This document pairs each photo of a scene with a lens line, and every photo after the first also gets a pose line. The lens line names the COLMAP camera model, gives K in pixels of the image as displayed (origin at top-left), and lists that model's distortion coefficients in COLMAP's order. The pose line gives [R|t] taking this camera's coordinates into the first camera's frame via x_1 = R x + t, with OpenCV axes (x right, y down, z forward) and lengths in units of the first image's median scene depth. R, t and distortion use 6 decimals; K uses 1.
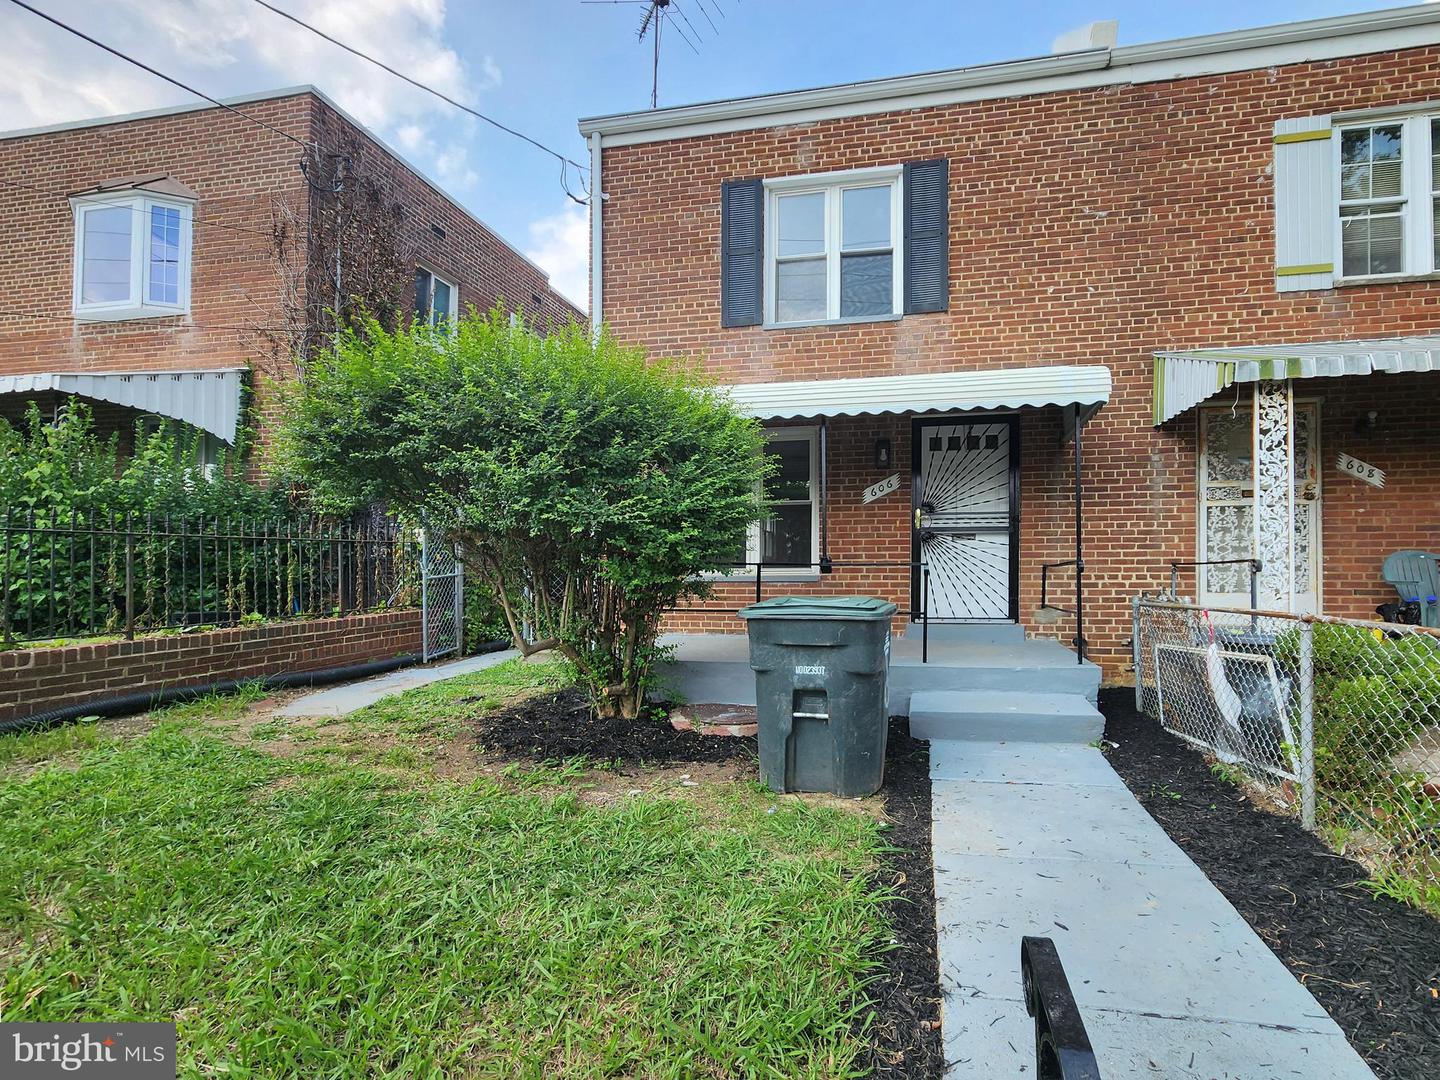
lens RADIAL K [[577.0, 0, 815.6], [0, 577.0, 548.2], [0, 0, 1]] dist [-0.000309, 0.001282]
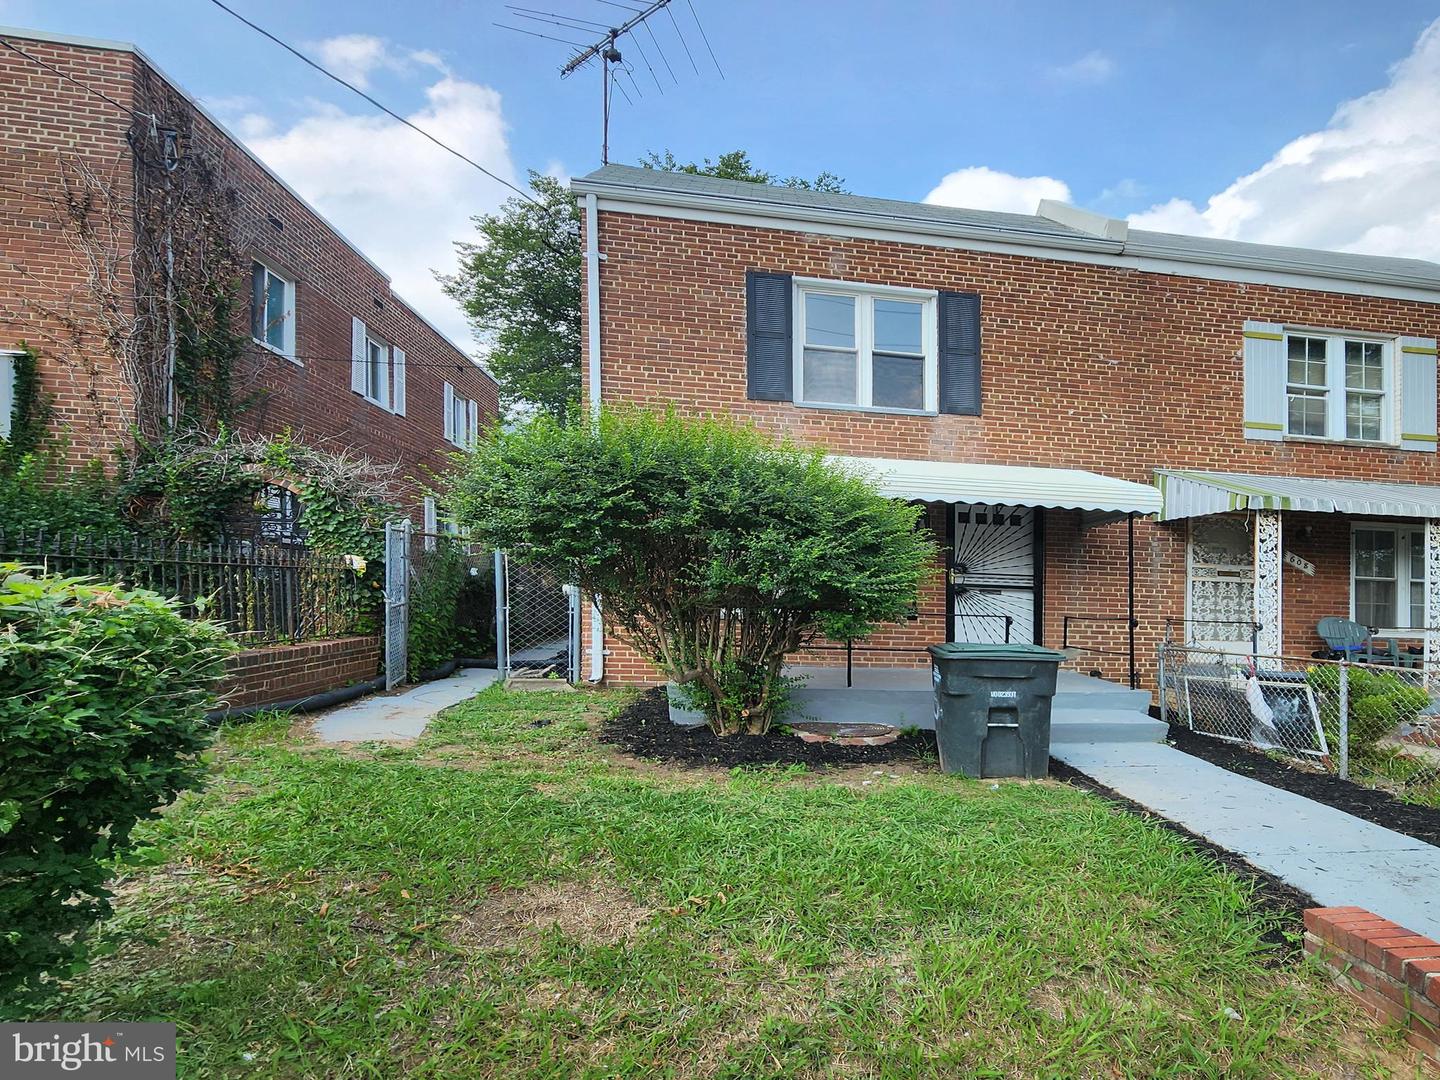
lens RADIAL K [[581.4, 0, 721.4], [0, 581.4, 578.8], [0, 0, 1]] dist [0.000929, -0.000118]
pose [[0.988180, 0.025047, 0.151237, -0.595484], [-0.026354, 0.999631, 0.006647, -0.046507], [-0.151015, -0.010555, 0.988475, -0.221581]]
